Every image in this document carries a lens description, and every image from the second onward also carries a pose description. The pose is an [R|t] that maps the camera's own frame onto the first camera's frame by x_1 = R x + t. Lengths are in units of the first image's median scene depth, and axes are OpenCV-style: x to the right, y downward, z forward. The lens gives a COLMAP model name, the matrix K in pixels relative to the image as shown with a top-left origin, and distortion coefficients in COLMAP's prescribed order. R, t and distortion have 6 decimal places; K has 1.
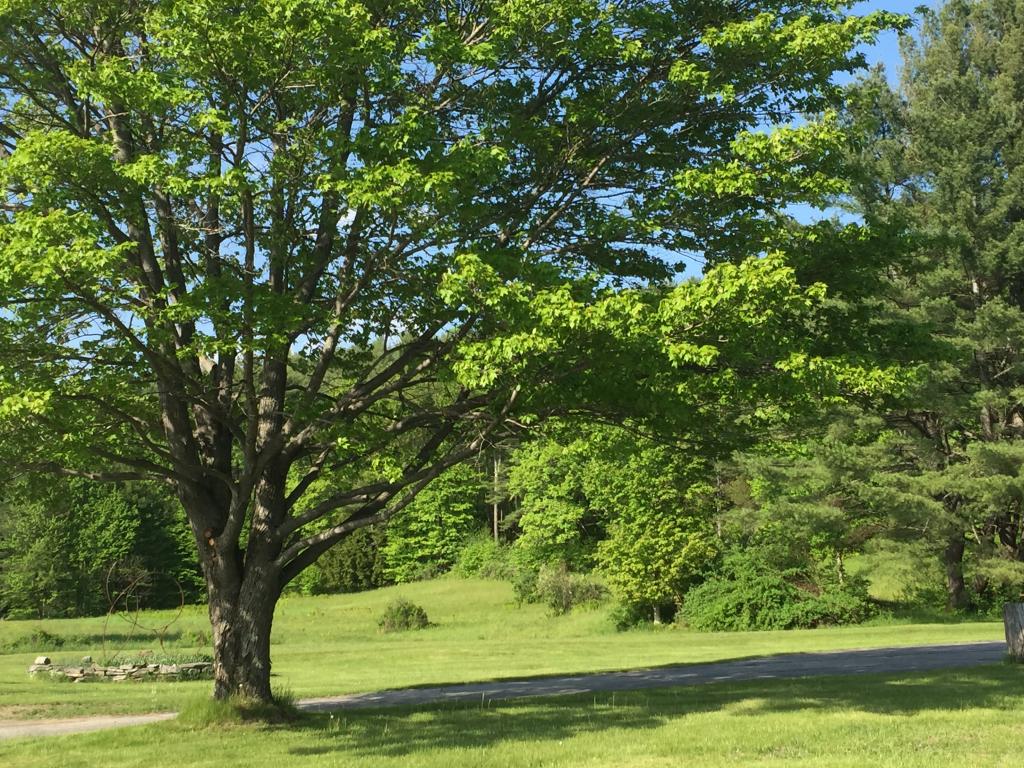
lens RADIAL K [[1560.5, 0, 512.0], [0, 1560.5, 384.0], [0, 0, 1]] dist [0.030264, 0.098373]
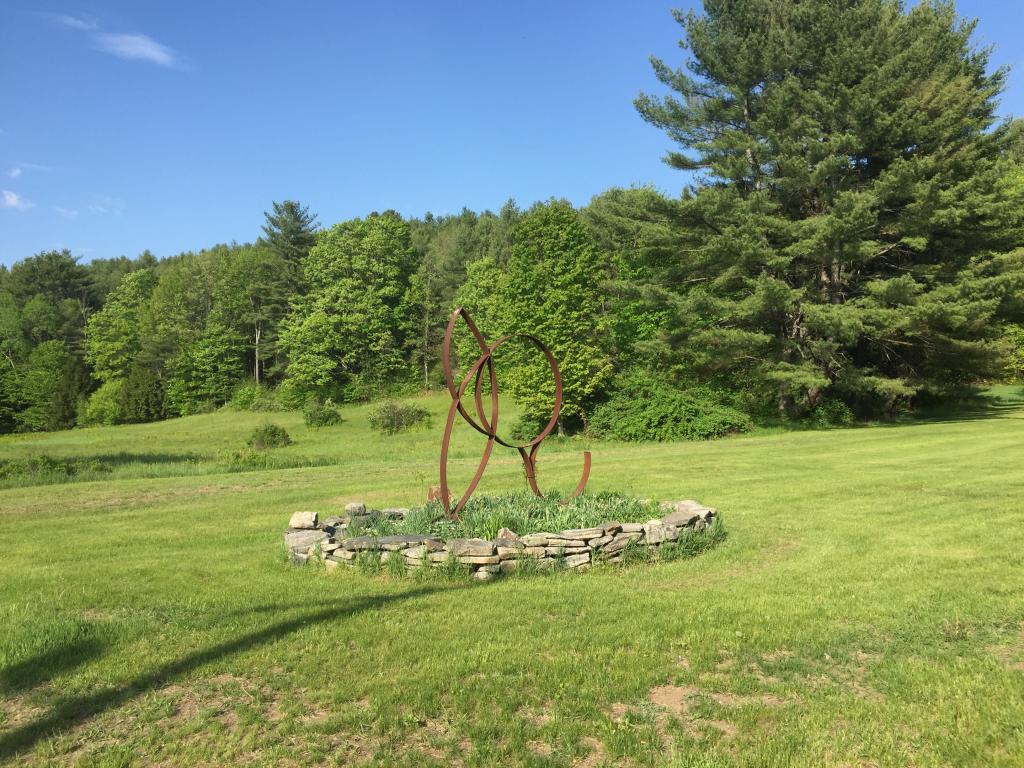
lens RADIAL K [[873.0, 0, 512.0], [0, 873.0, 384.0], [0, 0, 1]] dist [-0.002547, -0.002106]
pose [[0.933535, 0.001517, 0.358483, -0.089964], [-0.032788, 0.996161, 0.081168, 0.030700], [-0.356984, -0.087528, 0.930001, 0.200519]]
